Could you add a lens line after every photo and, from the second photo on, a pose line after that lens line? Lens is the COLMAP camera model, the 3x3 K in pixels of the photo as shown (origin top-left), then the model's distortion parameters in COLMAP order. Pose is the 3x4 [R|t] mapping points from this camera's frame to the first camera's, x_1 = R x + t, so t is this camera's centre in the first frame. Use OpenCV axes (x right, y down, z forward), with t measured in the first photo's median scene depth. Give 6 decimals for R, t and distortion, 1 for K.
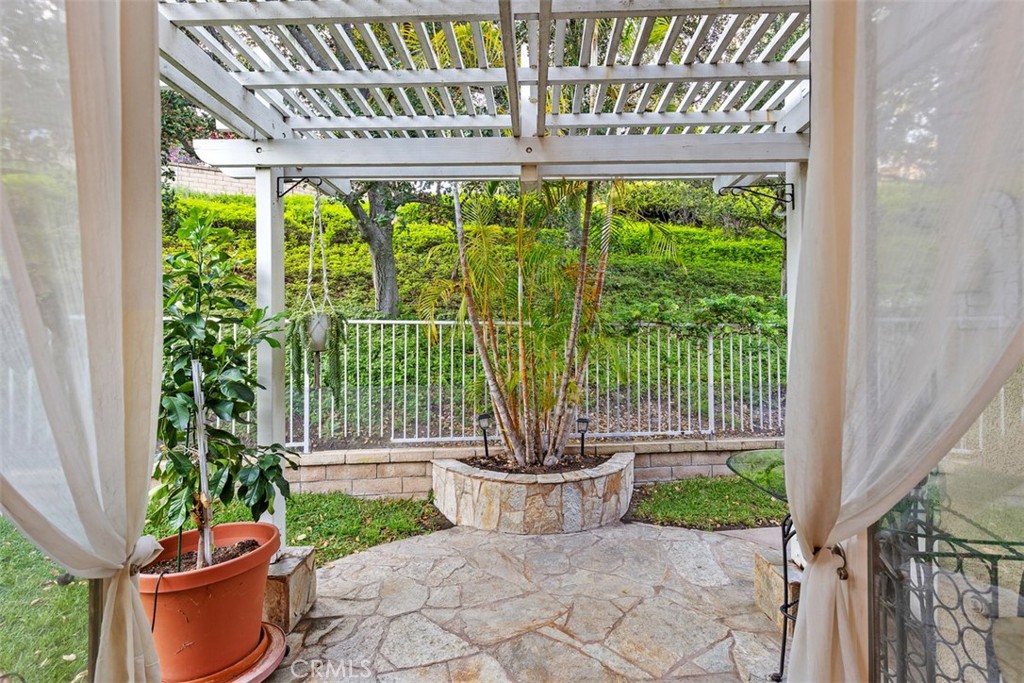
lens RADIAL K [[465.0, 0, 516.6], [0, 465.0, 342.9], [0, 0, 1]] dist [0.013692, -0.001329]
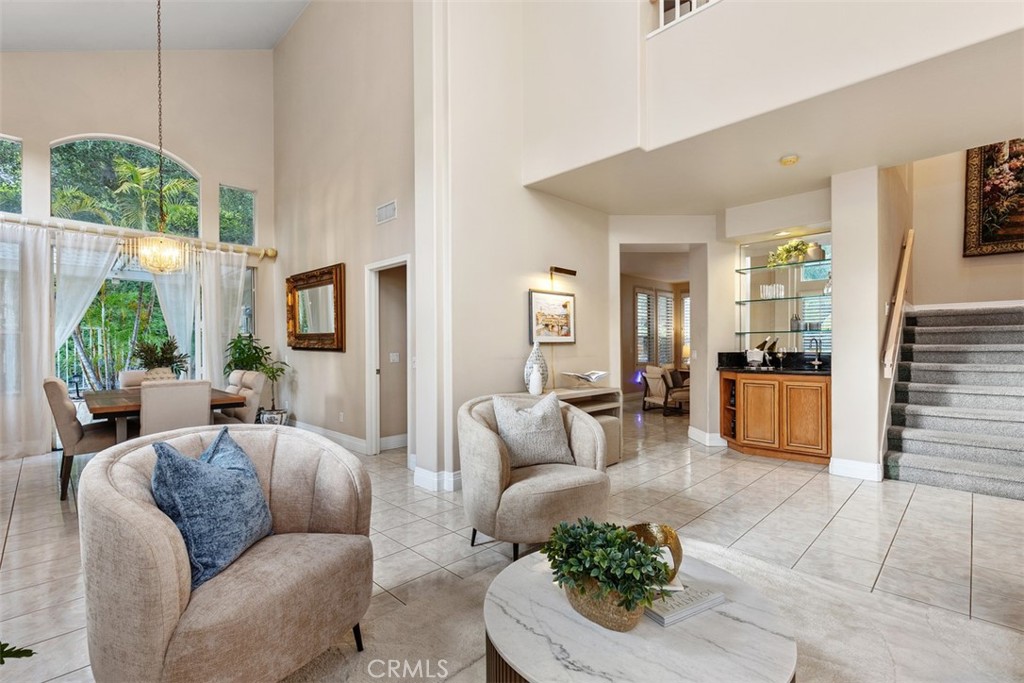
lens RADIAL K [[465.0, 0, 520.4], [0, 465.0, 346.7], [0, 0, 1]] dist [0.013692, -0.001329]
pose [[0.670483, -0.008114, 0.741880, -0.217298], [0.002074, 0.999957, 0.009061, 0.016124], [-0.741922, -0.004537, 0.670471, -1.332054]]
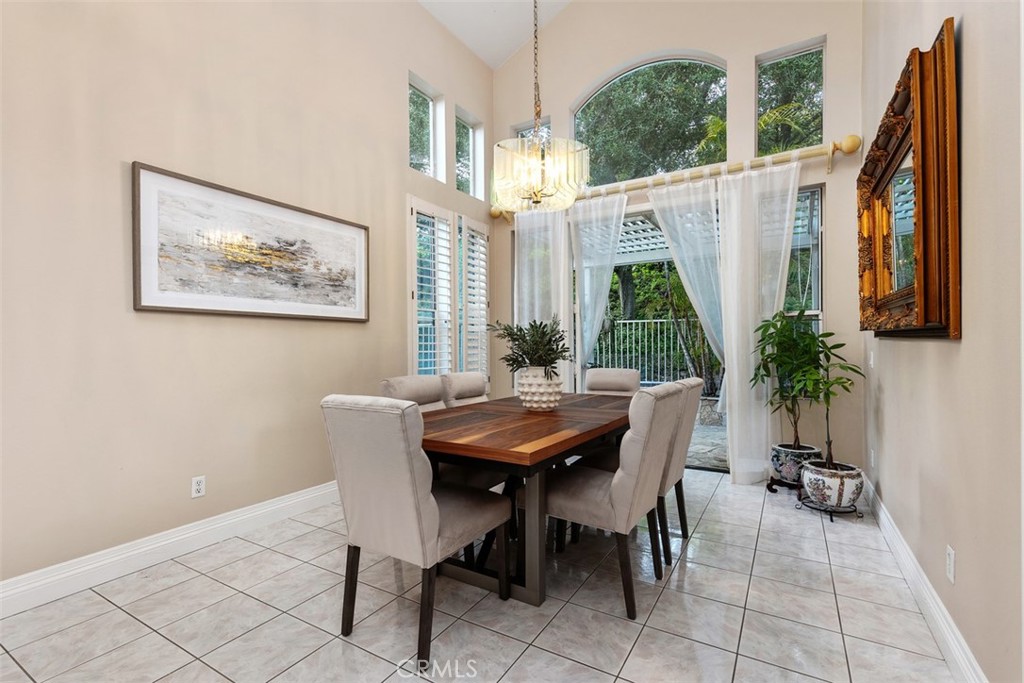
lens RADIAL K [[465.0, 0, 517.7], [0, 465.0, 348.0], [0, 0, 1]] dist [0.013692, -0.001329]
pose [[0.878171, -0.009137, -0.478259, 0.187949], [0.014175, 0.999876, 0.006924, 0.036044], [0.478136, -0.012860, 0.878192, -0.737989]]
